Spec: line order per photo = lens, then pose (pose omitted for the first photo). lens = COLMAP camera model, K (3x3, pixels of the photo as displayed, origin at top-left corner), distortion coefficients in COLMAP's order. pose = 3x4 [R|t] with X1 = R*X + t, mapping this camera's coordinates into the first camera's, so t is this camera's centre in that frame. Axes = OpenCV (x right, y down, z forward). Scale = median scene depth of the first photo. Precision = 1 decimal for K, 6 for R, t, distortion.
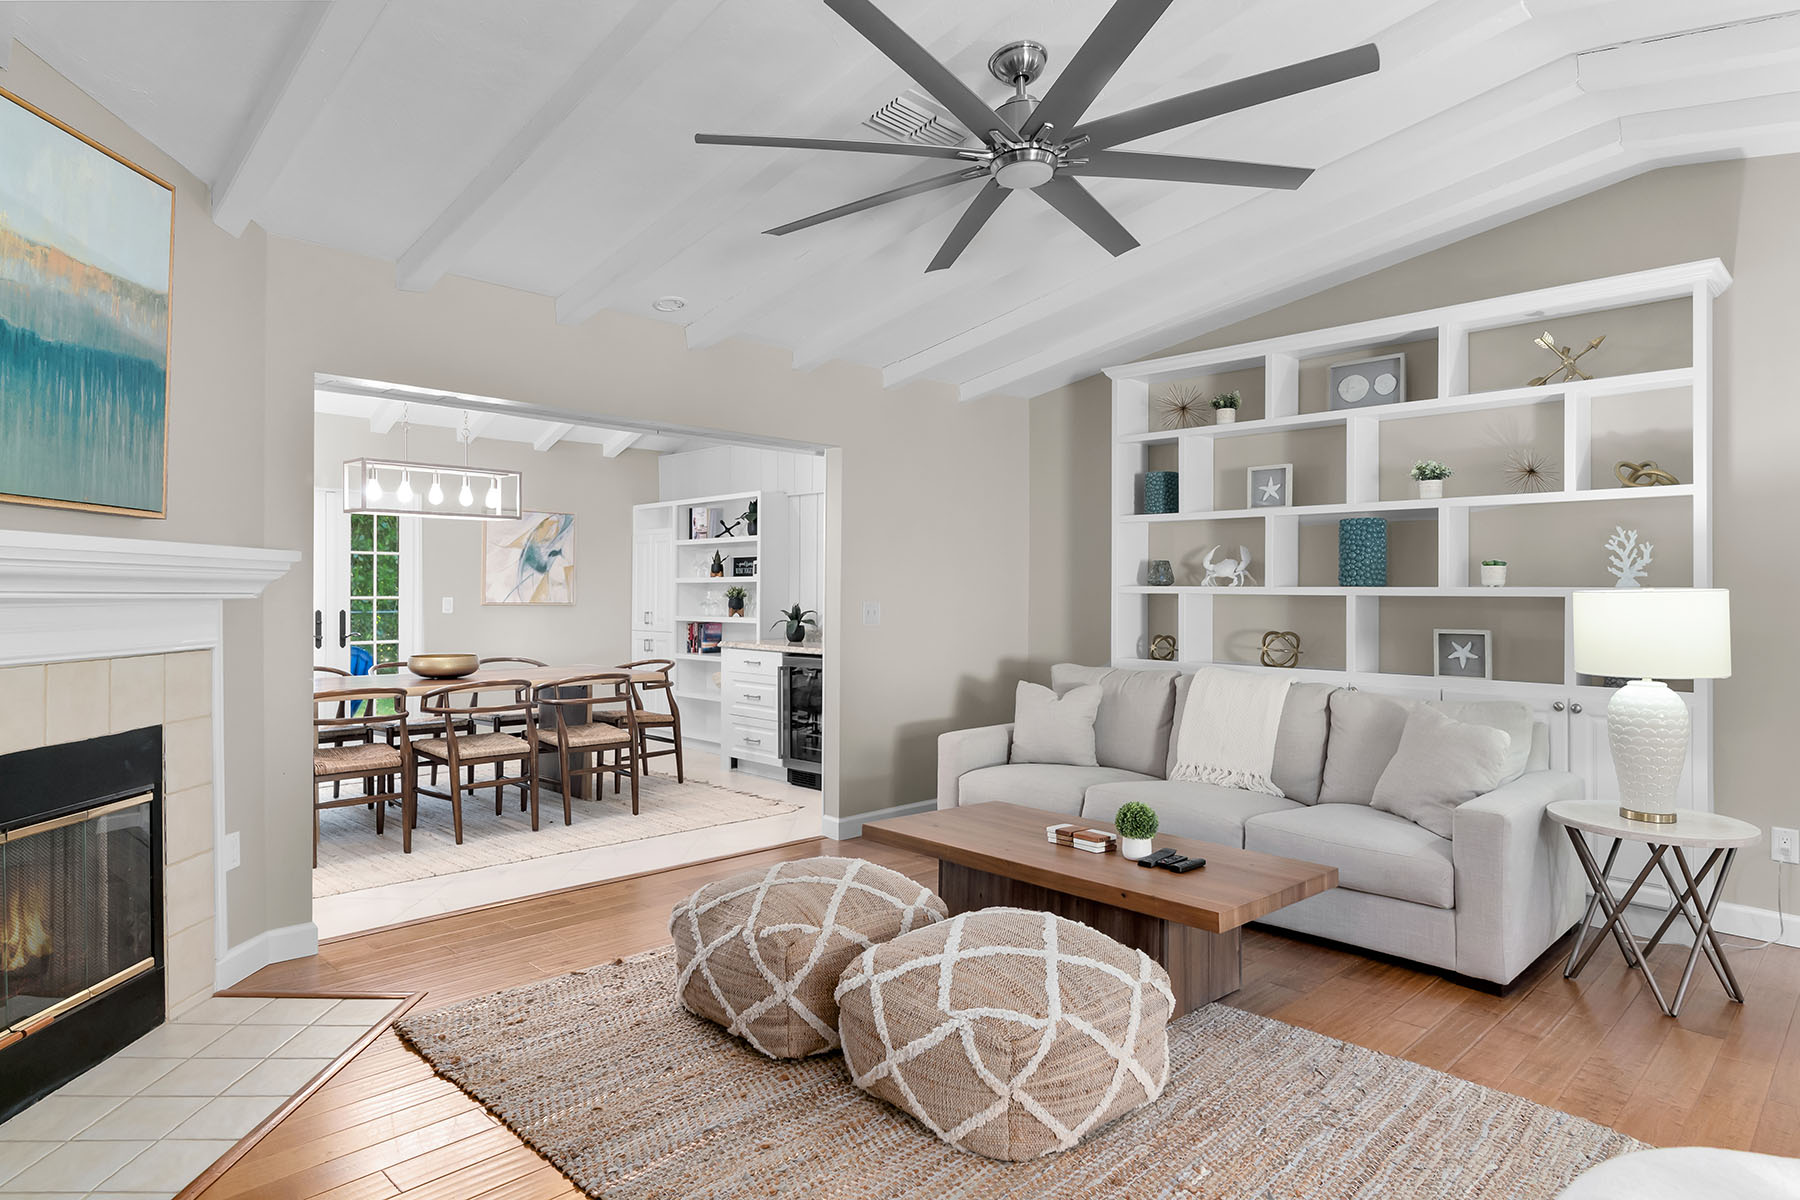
lens RADIAL K [[1020.1, 0, 905.4], [0, 1020.1, 592.8], [0, 0, 1]] dist [0.000179, 0.011424]
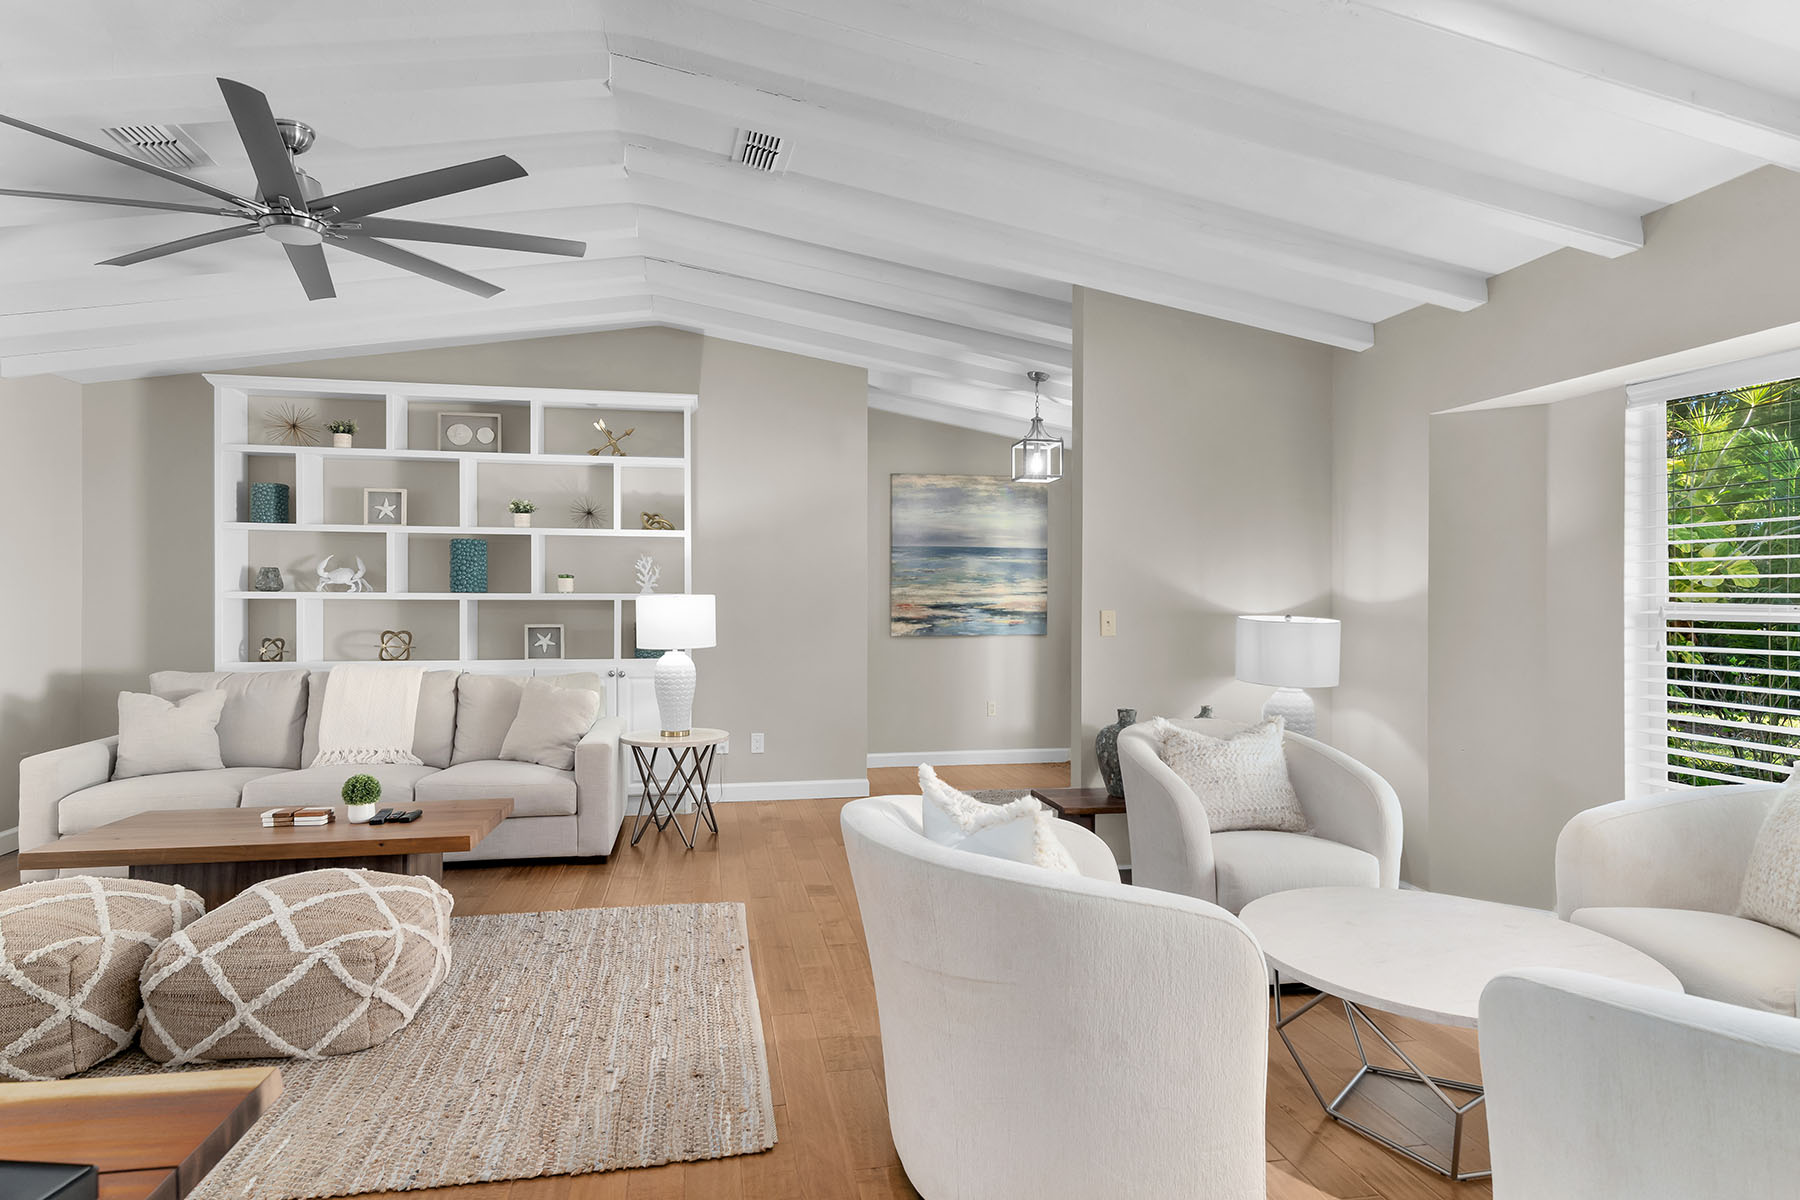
lens RADIAL K [[956.6, 0, 900.0], [0, 956.6, 600.0], [0, 0, 1]] dist [0.002822, -0.000316]
pose [[0.547025, -0.006020, 0.837094, -0.304882], [0.001800, 0.999980, 0.006015, -0.003758], [-0.837114, -0.001783, 0.547025, -0.117643]]
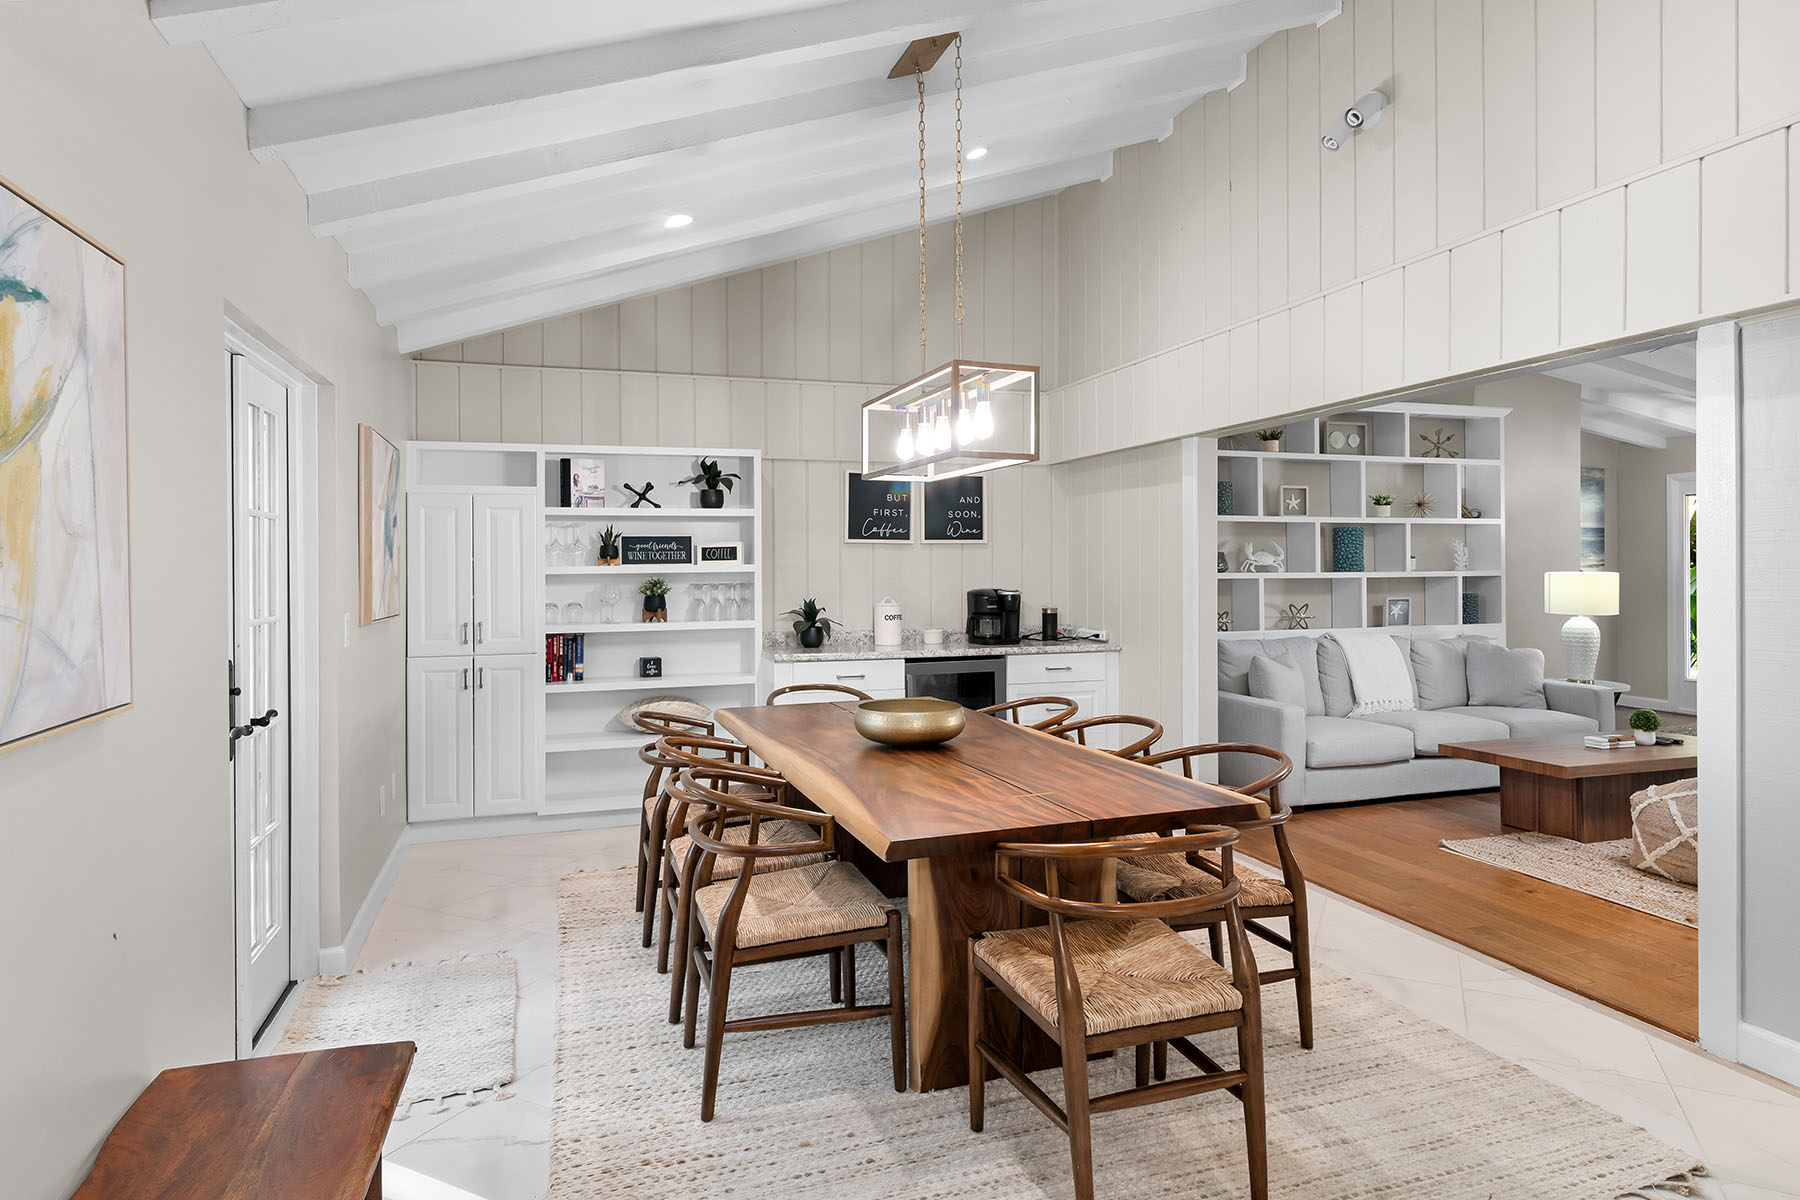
lens RADIAL K [[1028.3, 0, 896.4], [0, 1028.3, 565.4], [0, 0, 1]] dist [0.001055, 0.000300]
pose [[0.452877, -0.007352, 0.891543, -1.458055], [0.009442, 0.999949, 0.003450, -0.032343], [-0.891523, 0.006856, 0.452923, 1.081555]]
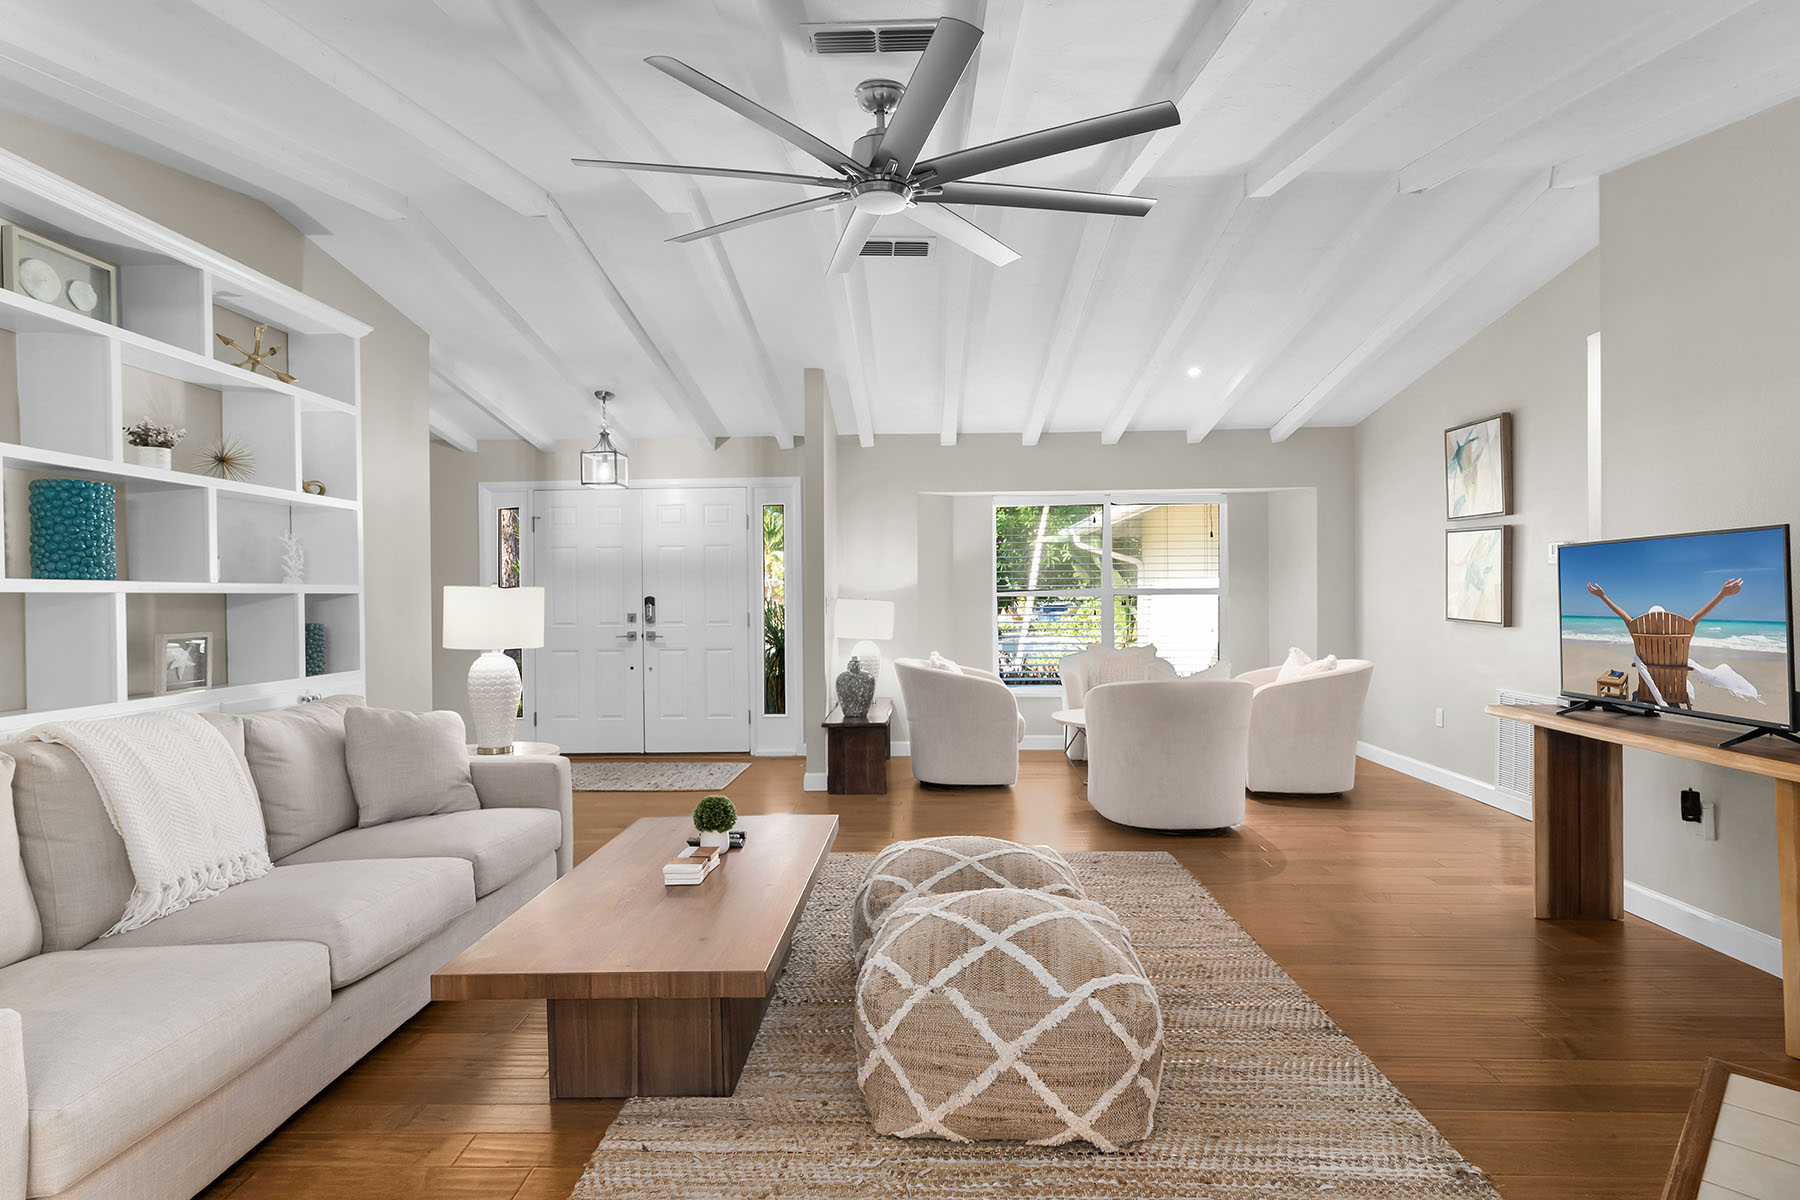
lens RADIAL K [[927.6, 0, 900.0], [0, 927.6, 600.0], [0, 0, 1]] dist [0.004446, 0.000625]
pose [[-0.683854, -0.000379, 0.729619, -0.462758], [0.007537, 0.999943, 0.007584, 0.007723], [-0.729580, 0.010685, -0.683812, 1.220034]]
